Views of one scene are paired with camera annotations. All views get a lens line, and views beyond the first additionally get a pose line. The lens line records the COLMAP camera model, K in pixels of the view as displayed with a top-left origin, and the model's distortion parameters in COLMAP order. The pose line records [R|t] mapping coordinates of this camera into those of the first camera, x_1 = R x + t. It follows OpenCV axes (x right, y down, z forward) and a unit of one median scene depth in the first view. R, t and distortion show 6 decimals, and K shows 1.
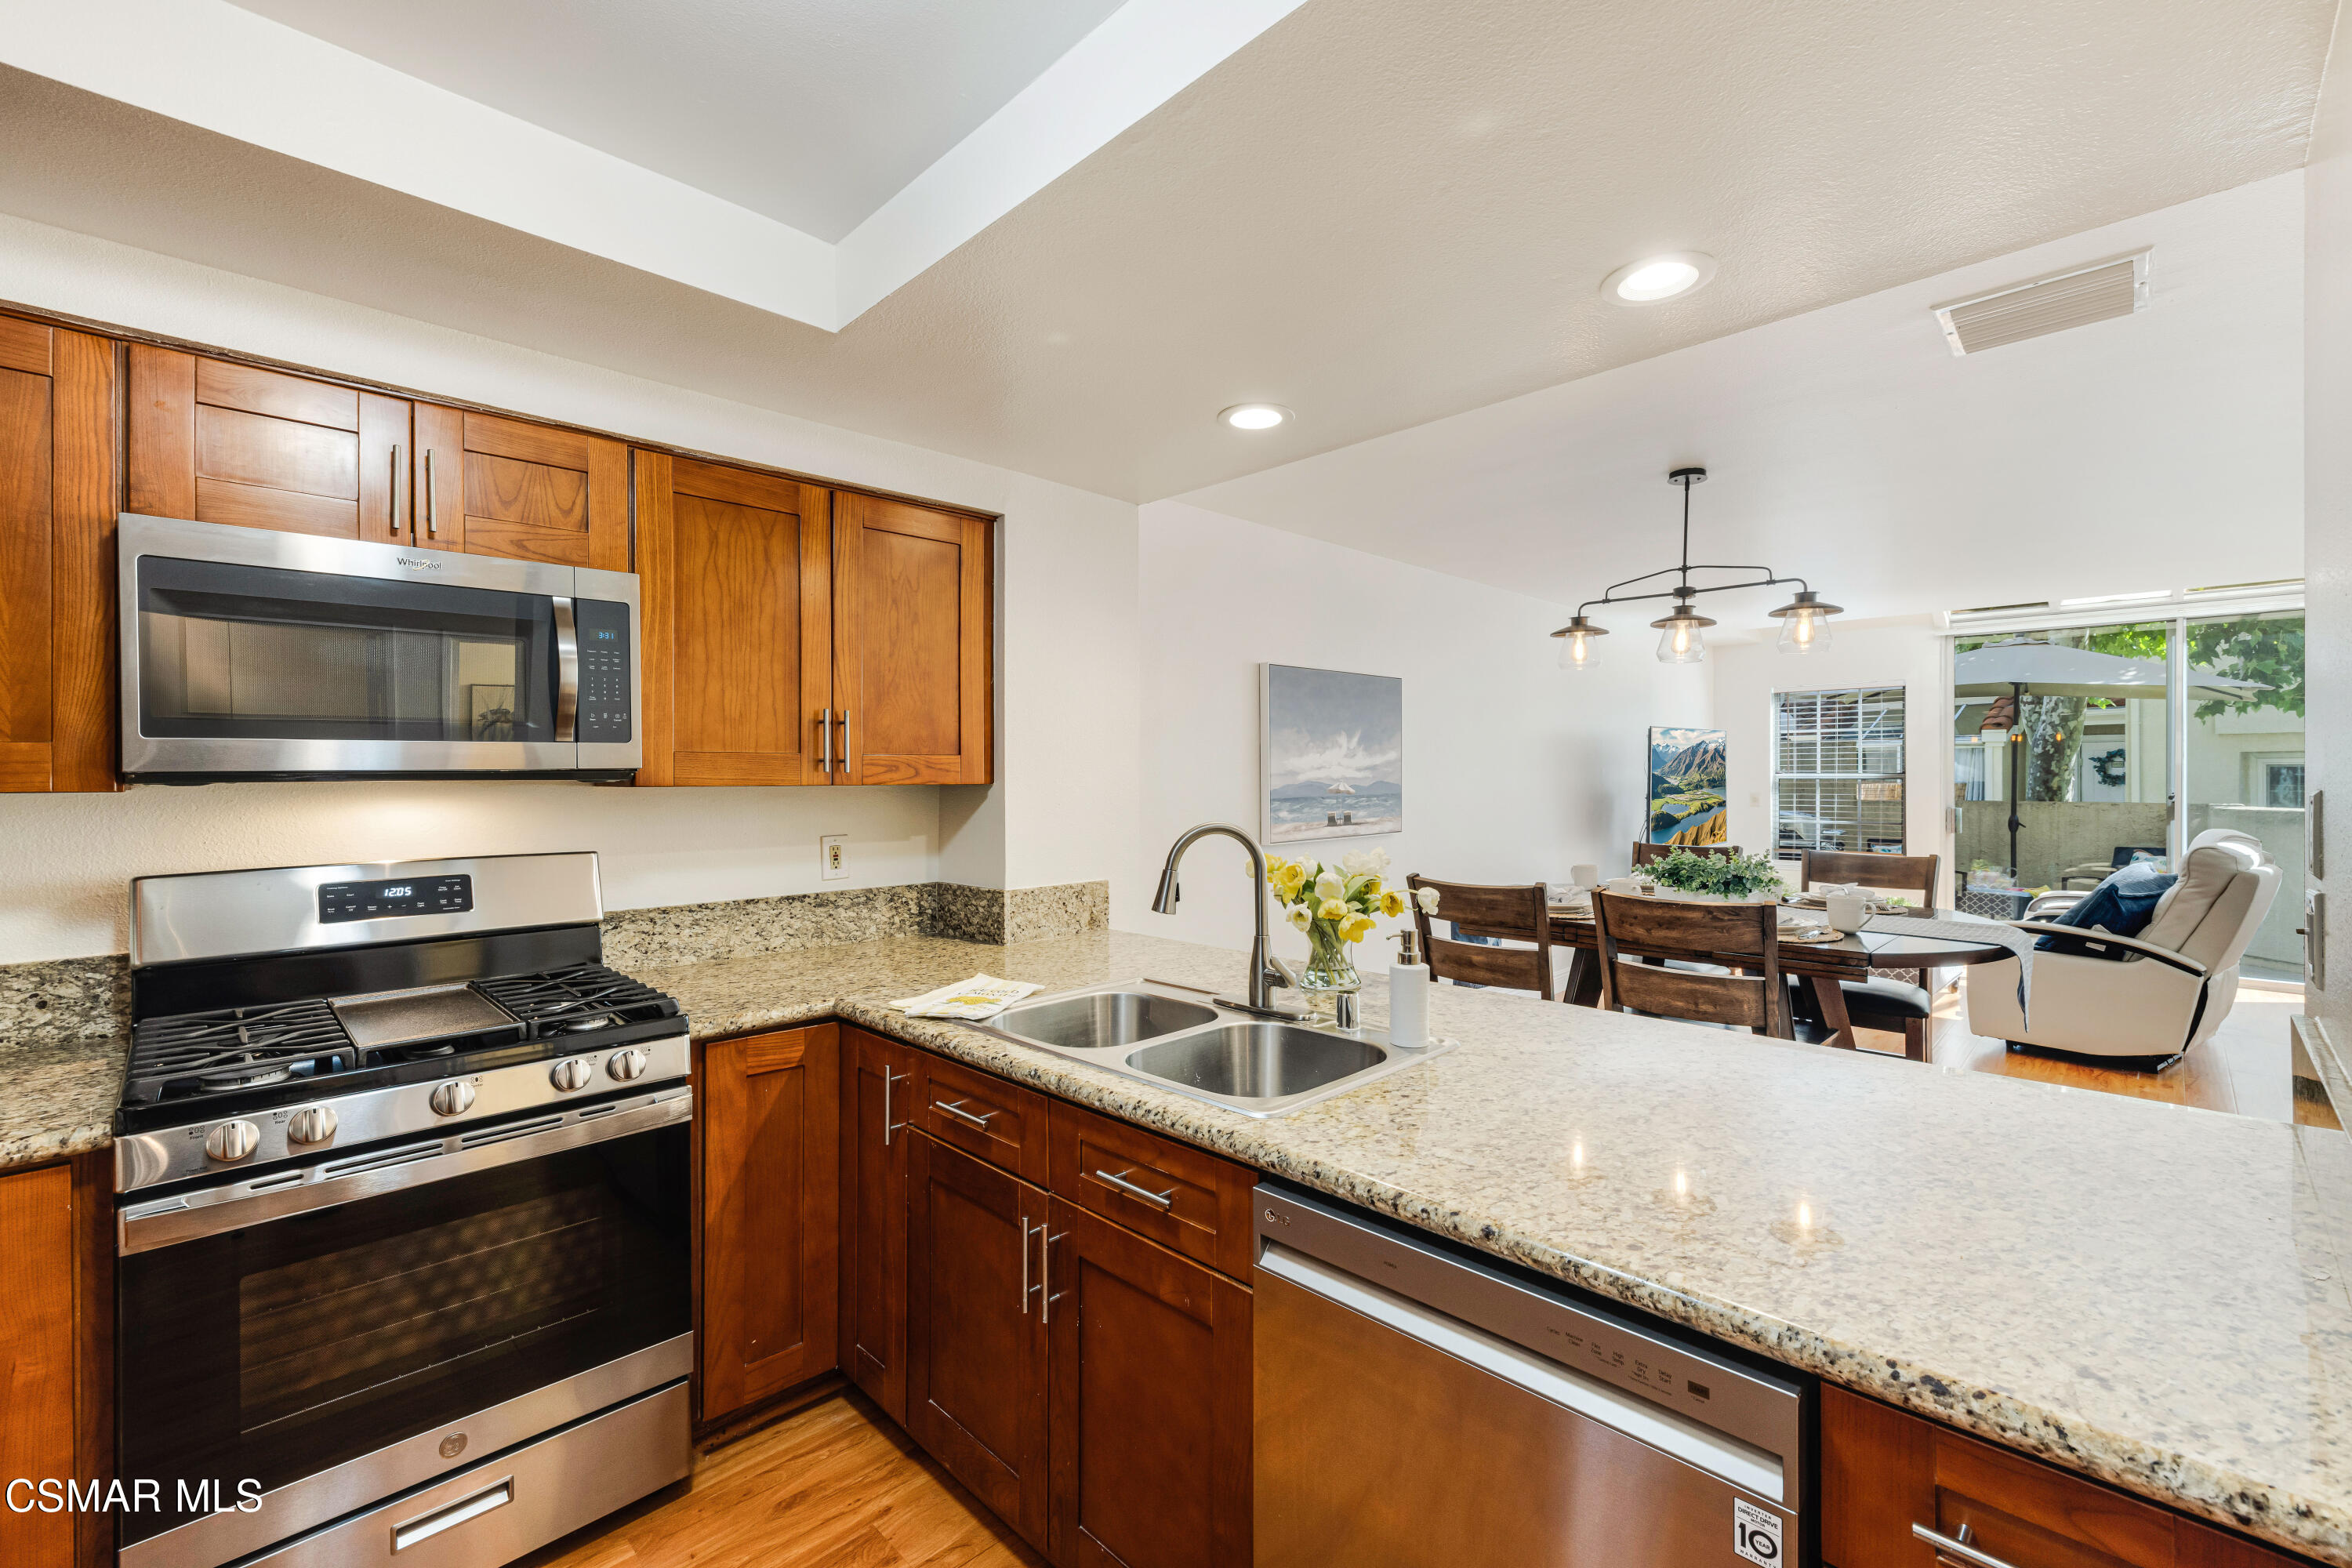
lens RADIAL K [[989.1, 0, 1168.7], [0, 989.1, 773.6], [0, 0, 1]] dist [0.000841, 0.000396]
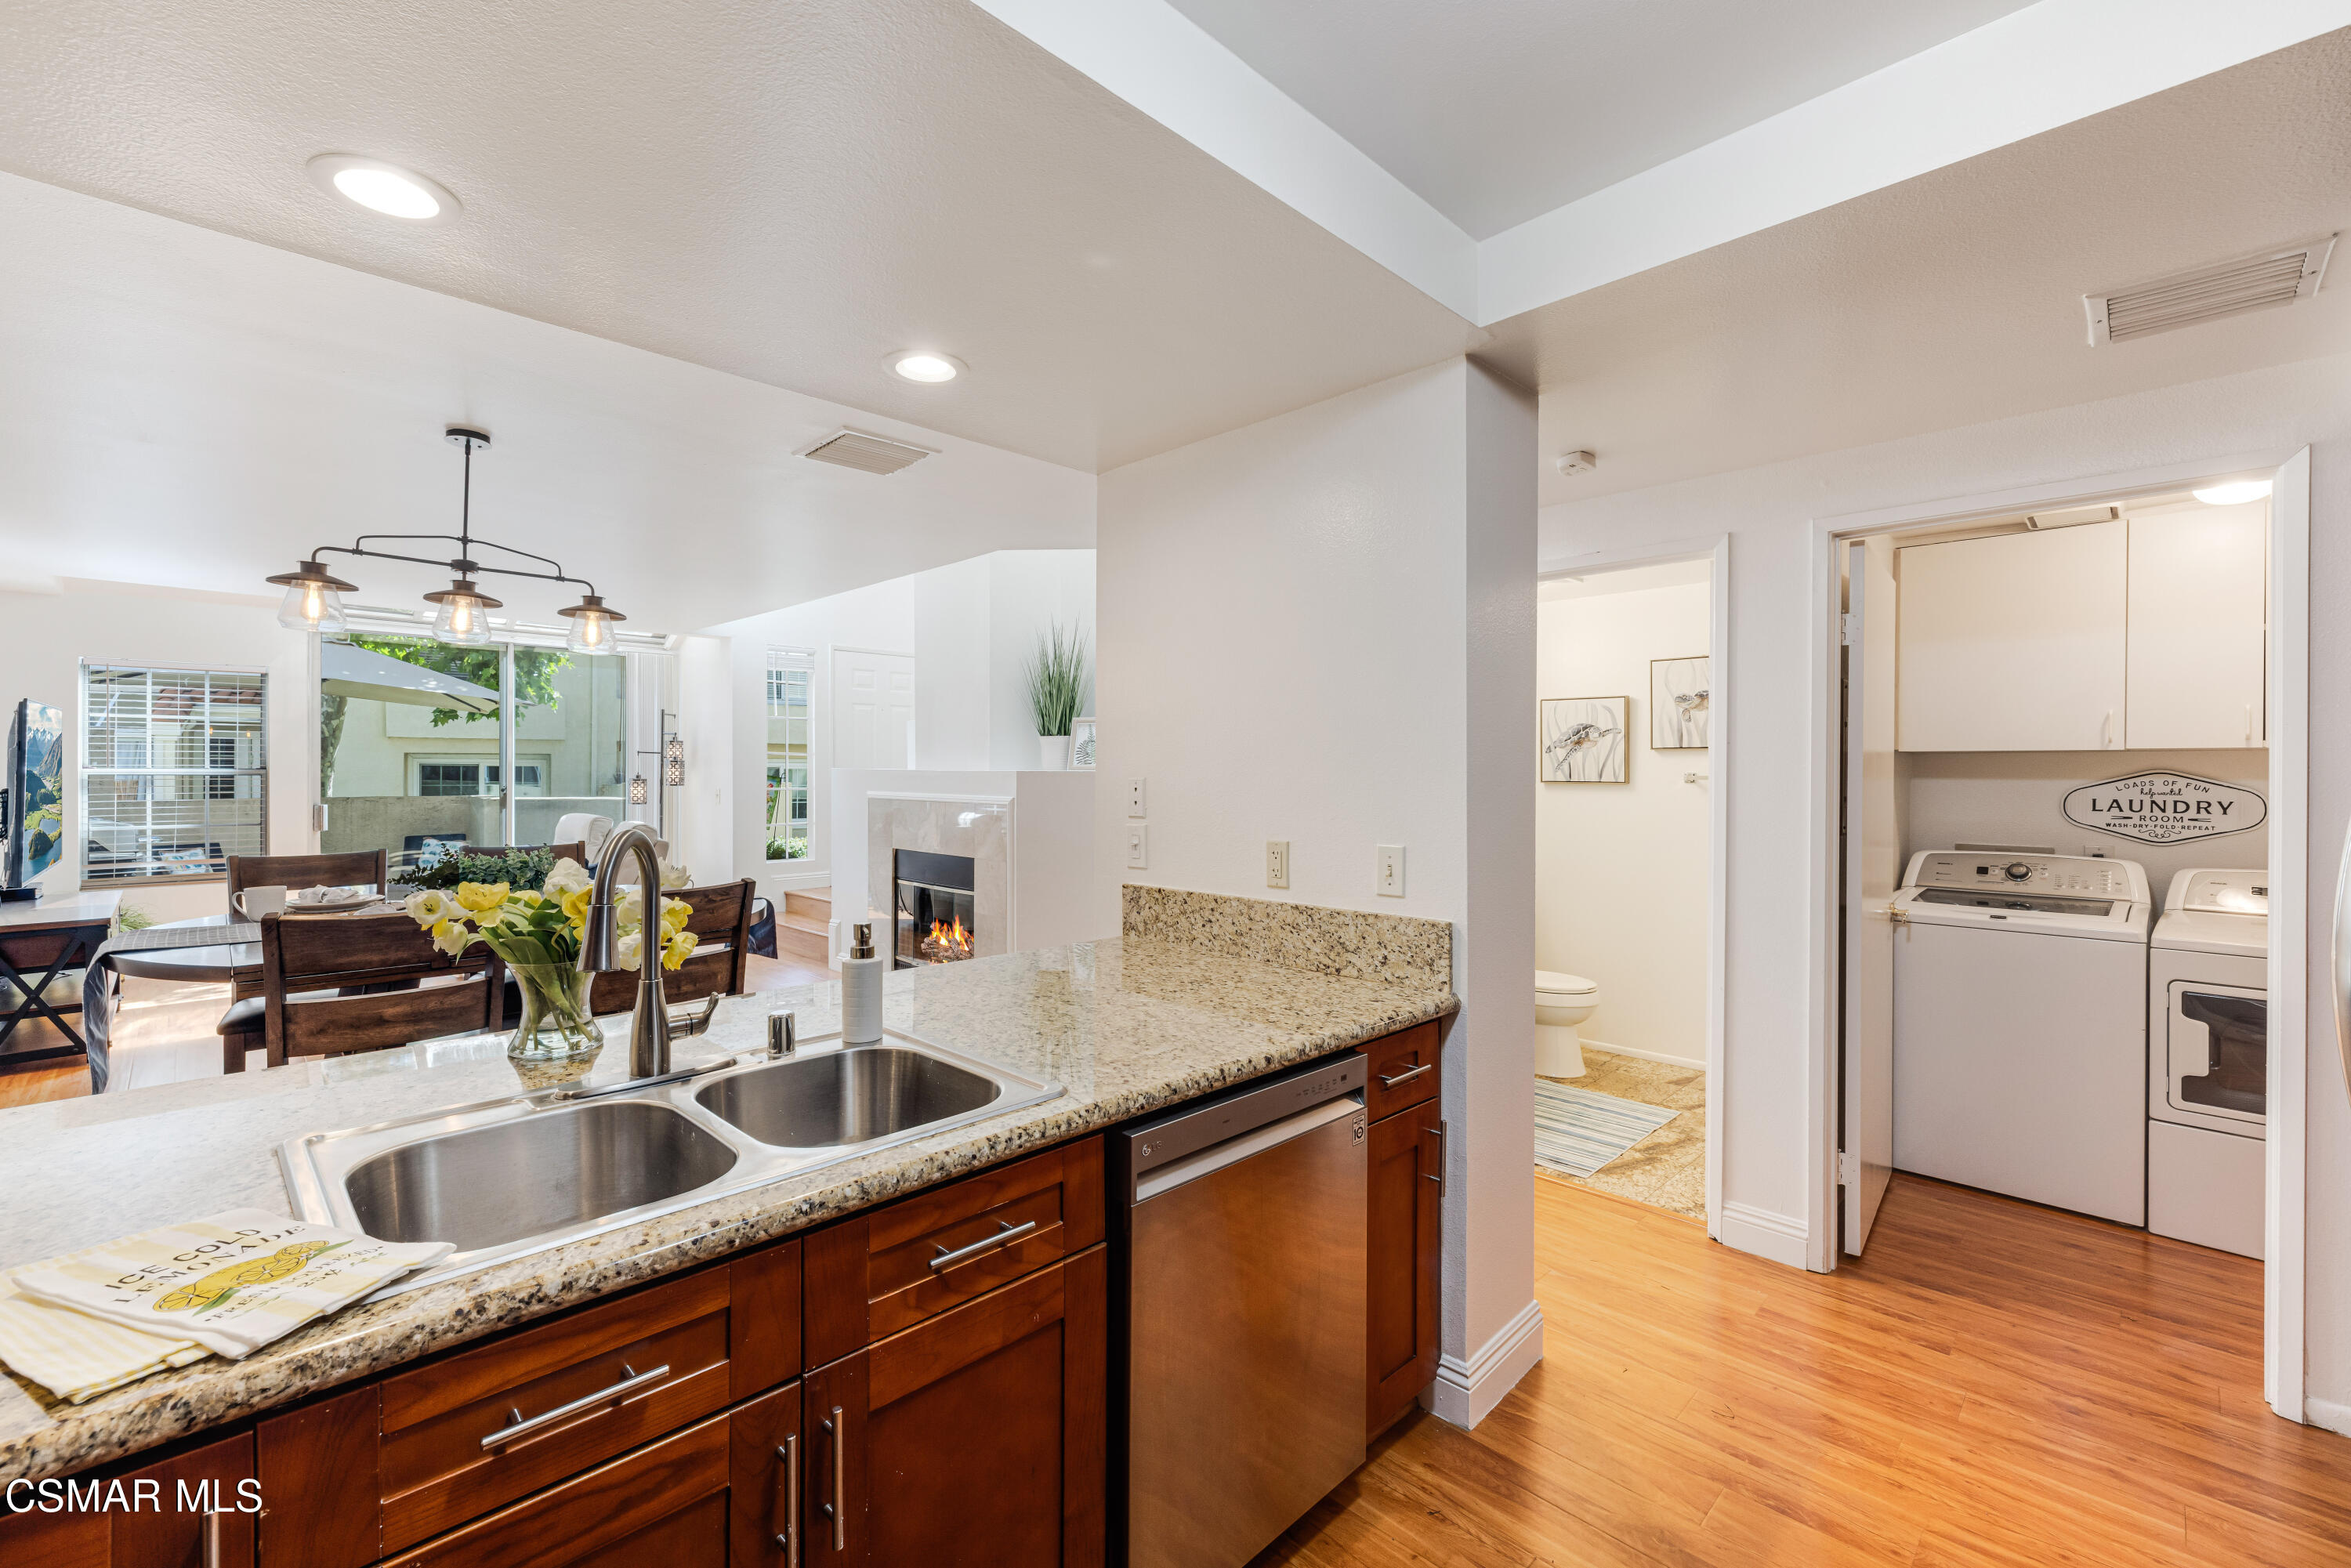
lens RADIAL K [[988.6, 0, 1168.2], [0, 988.6, 773.6], [0, 0, 1]] dist [0.000841, 0.000396]
pose [[-0.003631, 0.002001, 0.999991, -0.616031], [-0.004671, 0.999987, -0.002018, 0.007738], [-0.999982, -0.004678, -0.003621, 0.579912]]
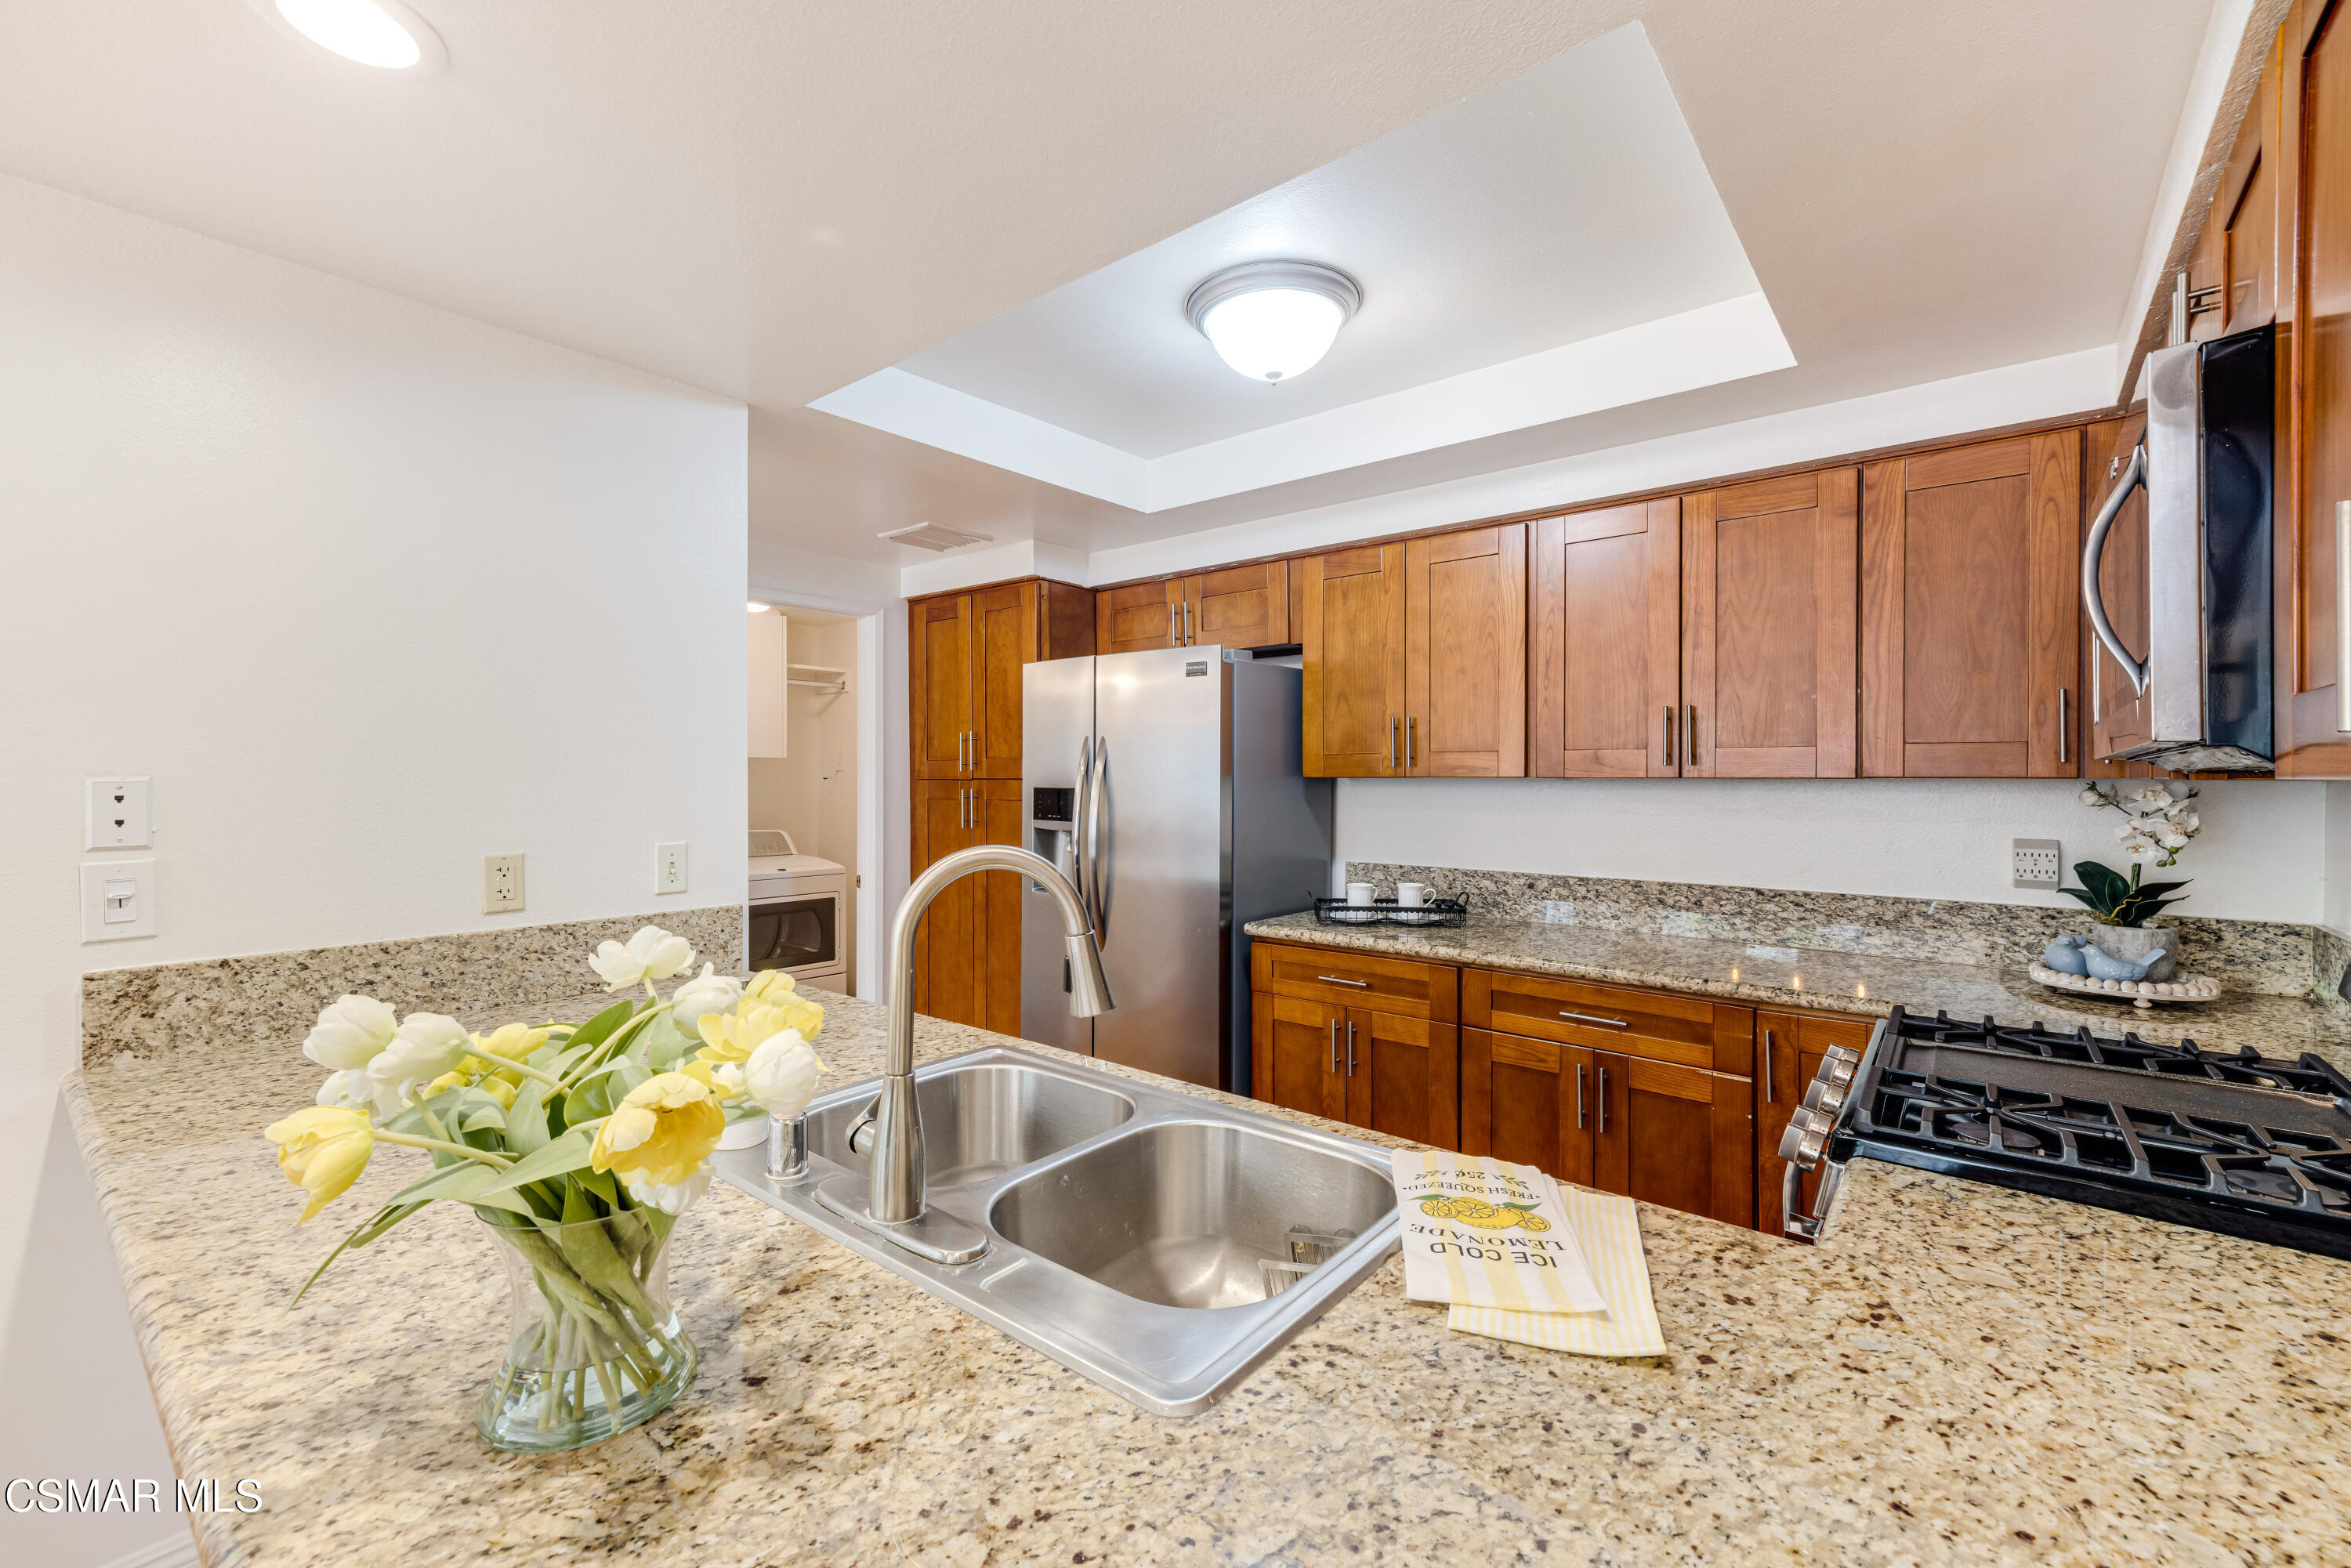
lens RADIAL K [[971.8, 0, 1164.9], [0, 971.8, 779.0], [0, 0, 1]] dist [0.012332, 0.000264]
pose [[-0.995264, 0.000931, -0.097202, 0.008440], [0.000818, 0.999999, 0.001205, 0.012227], [0.097203, 0.001119, -0.995264, 1.423323]]
